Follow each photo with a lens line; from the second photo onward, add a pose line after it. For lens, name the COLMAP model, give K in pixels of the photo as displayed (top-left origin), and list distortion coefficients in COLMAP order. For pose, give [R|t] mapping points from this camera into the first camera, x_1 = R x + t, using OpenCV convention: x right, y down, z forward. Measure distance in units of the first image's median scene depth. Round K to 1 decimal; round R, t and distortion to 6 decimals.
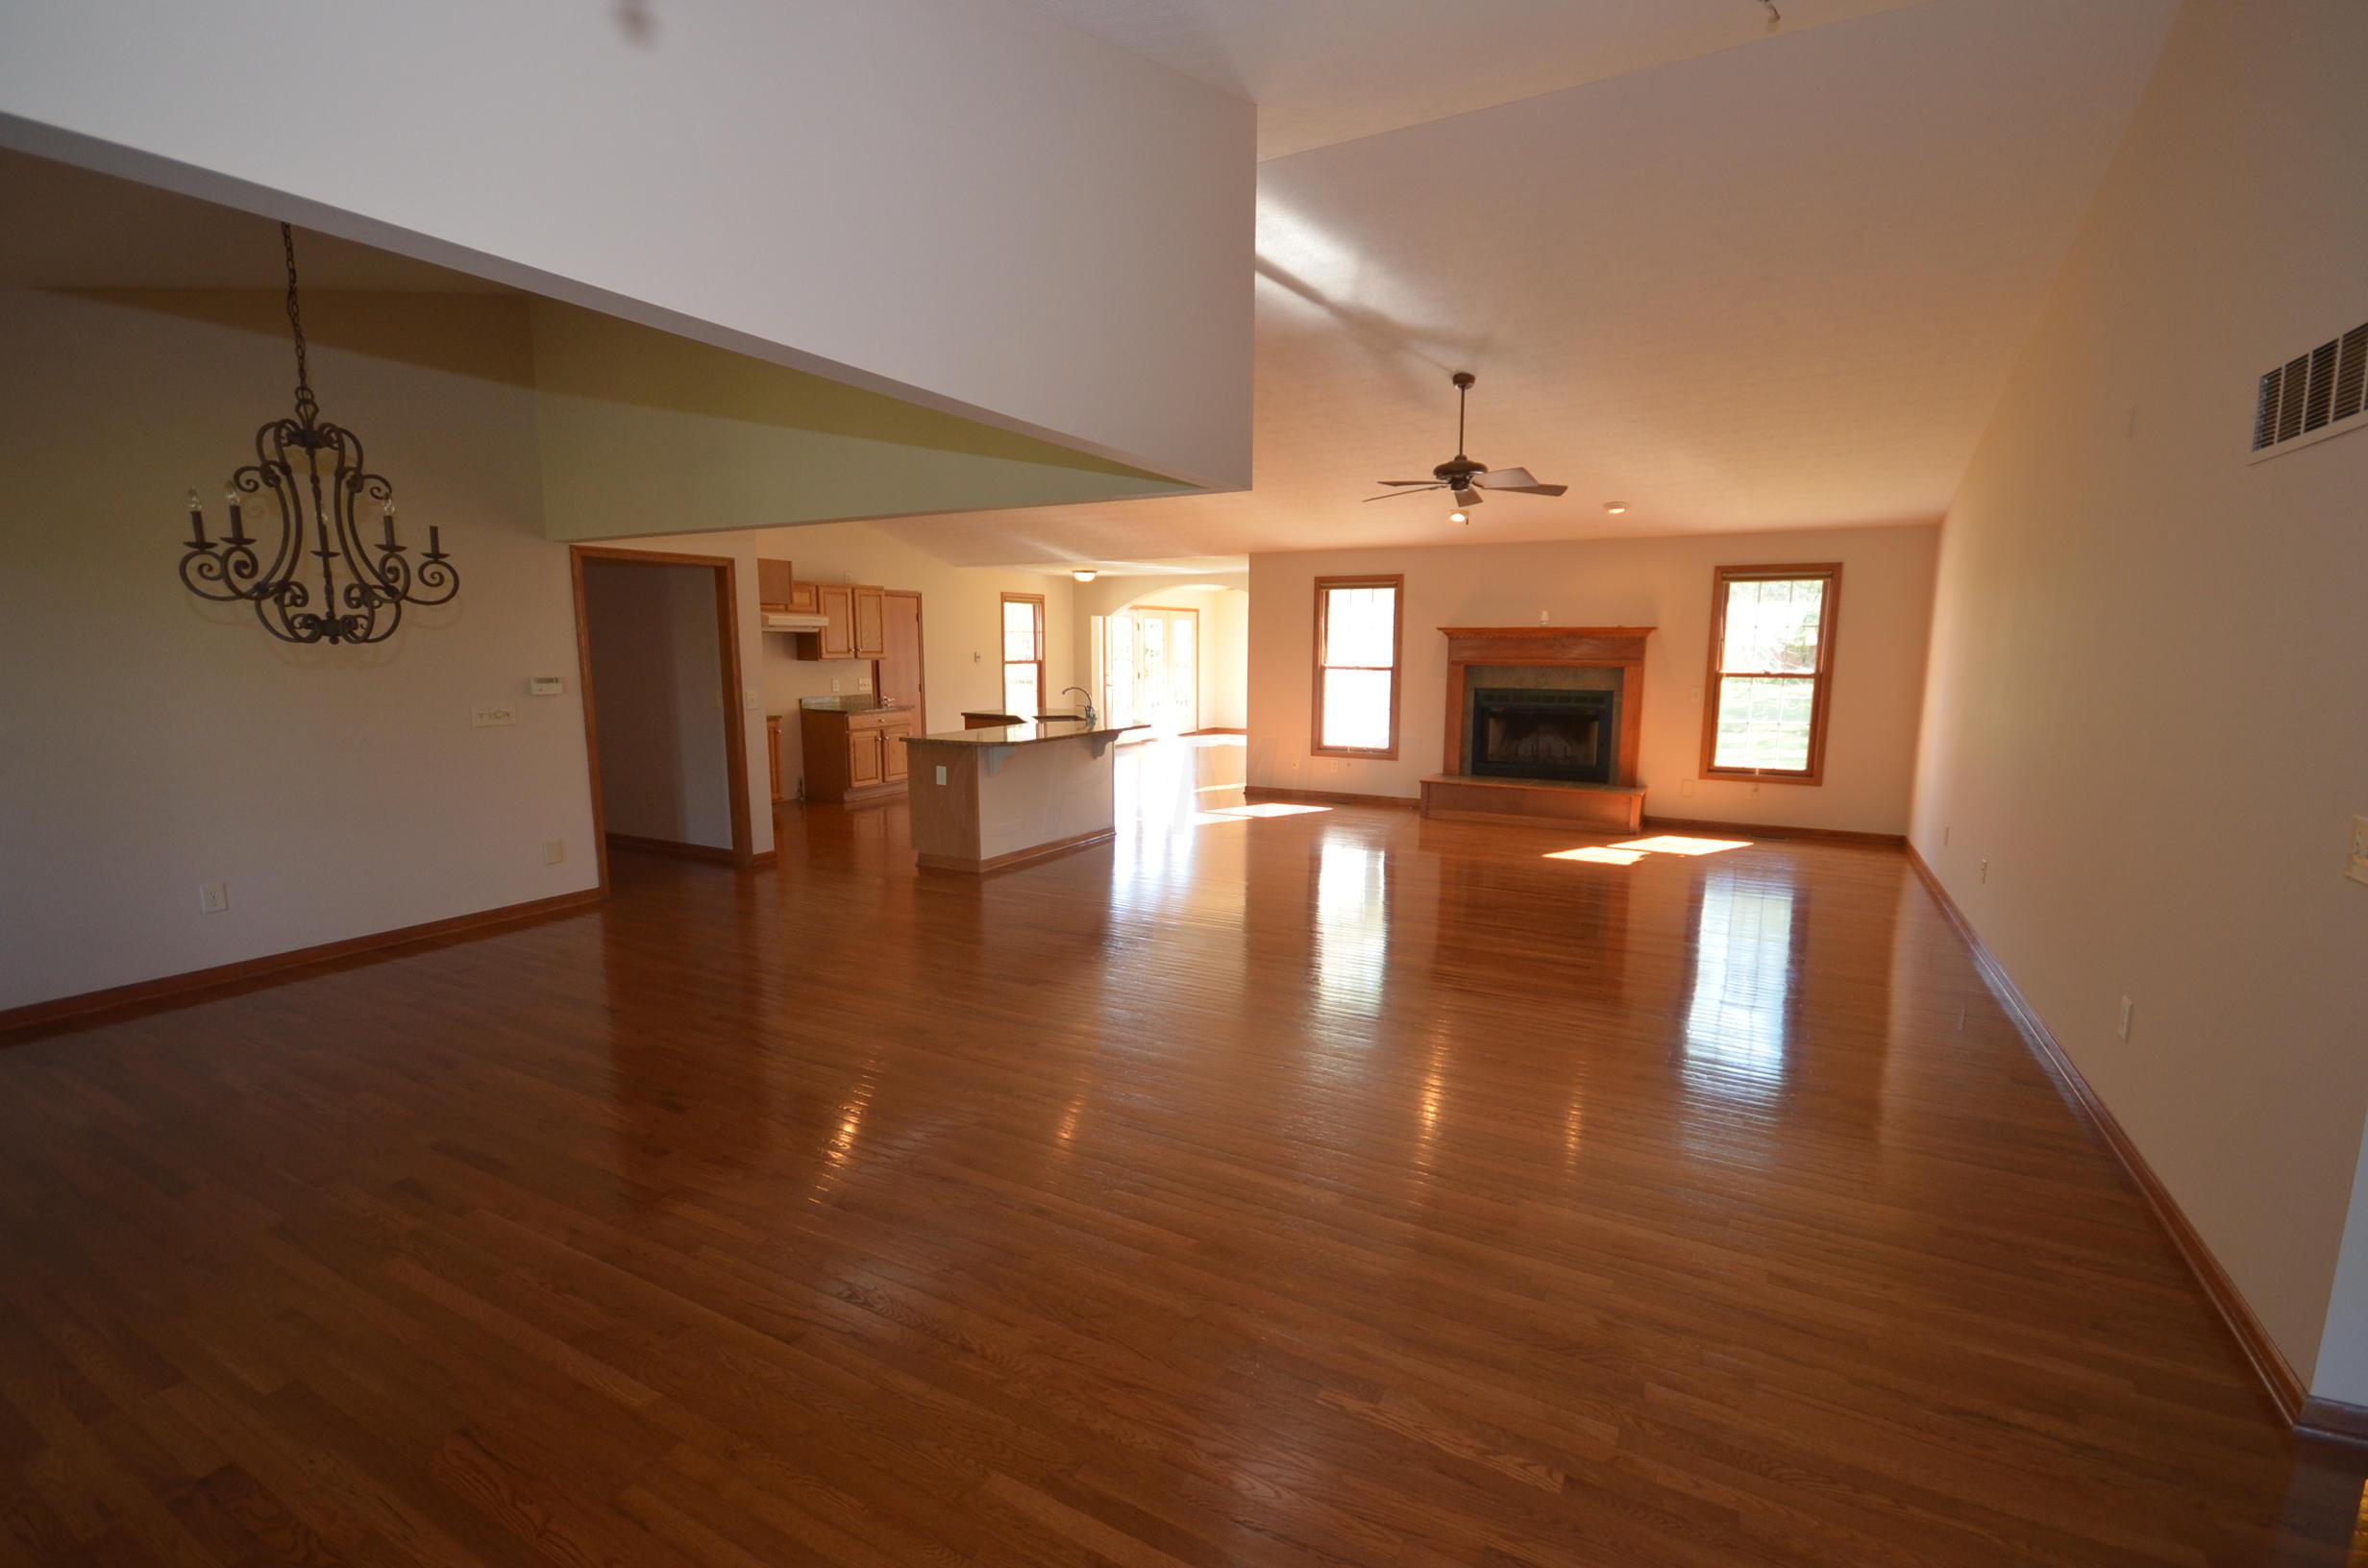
lens RADIAL K [[1022.4, 0, 1196.4], [0, 1022.4, 785.2], [0, 0, 1]] dist [-0.001159, -0.000762]
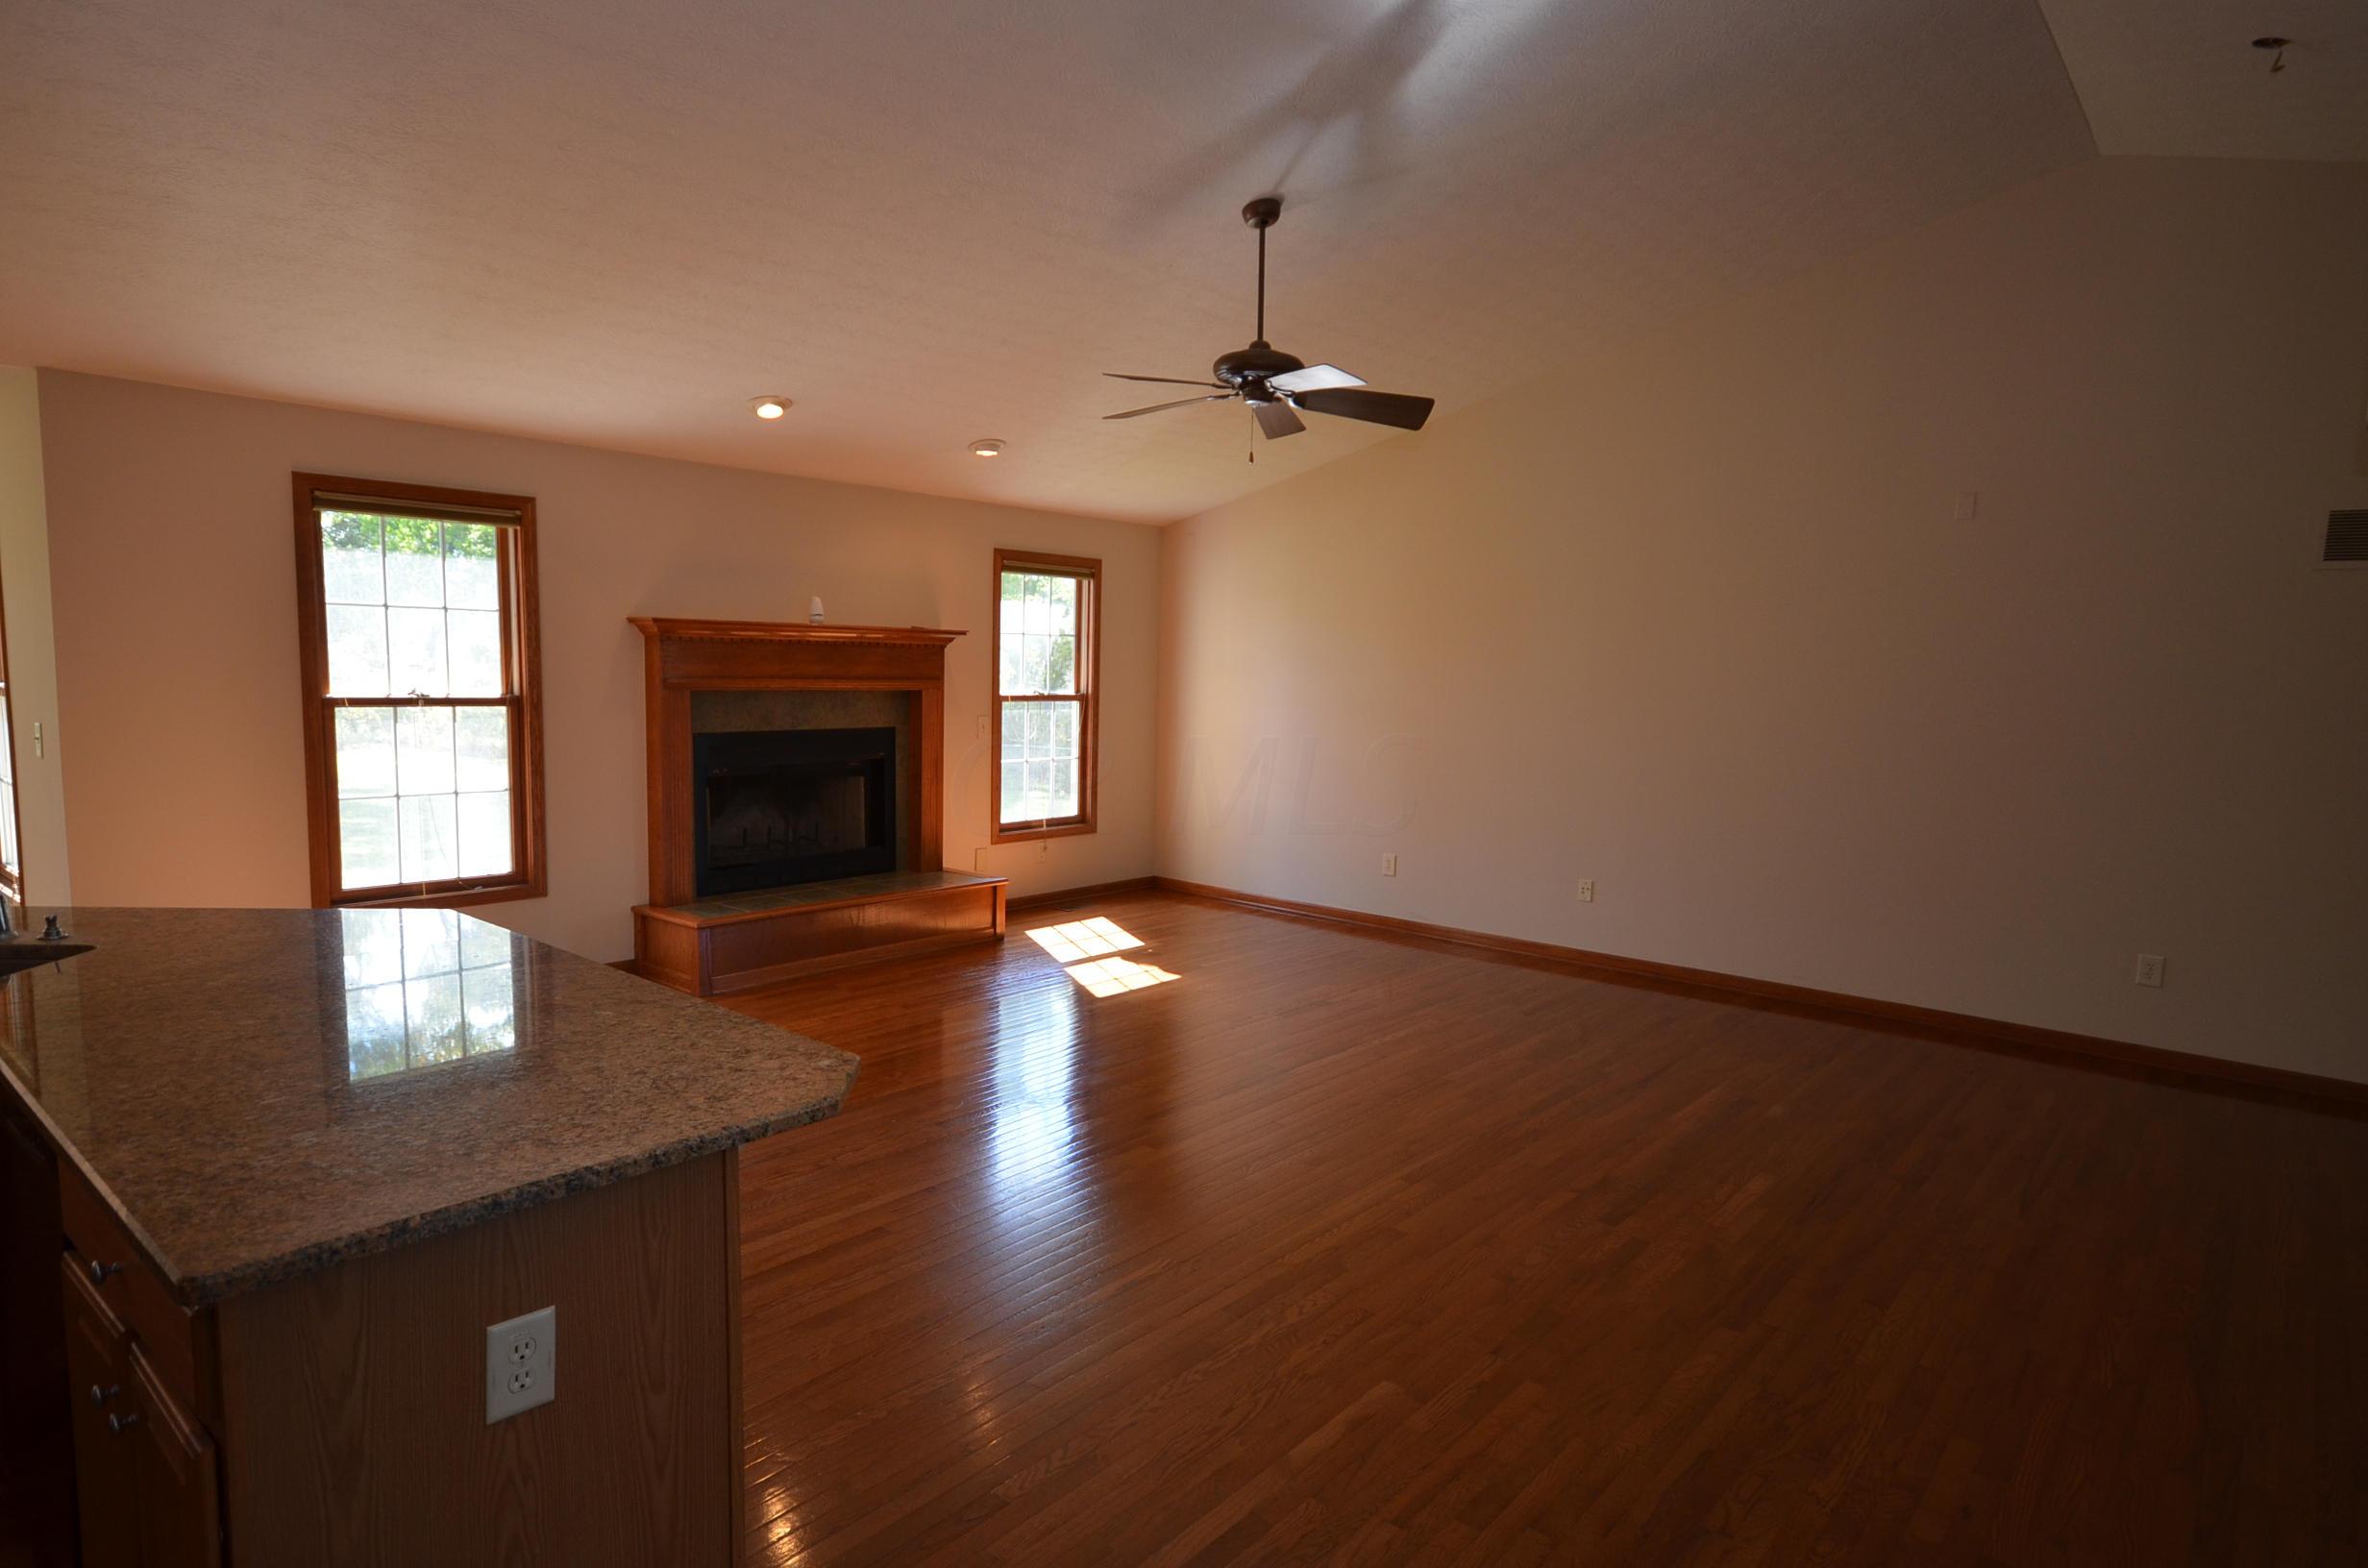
lens RADIAL K [[1319.9, 0, 1186.2], [0, 1319.9, 795.0], [0, 0, 1]] dist [0.003132, 0.000485]
pose [[0.198118, -0.098984, 0.975167, -0.380004], [0.112522, 0.990607, 0.077691, -0.098452], [-0.973698, 0.094336, 0.207395, 0.684438]]
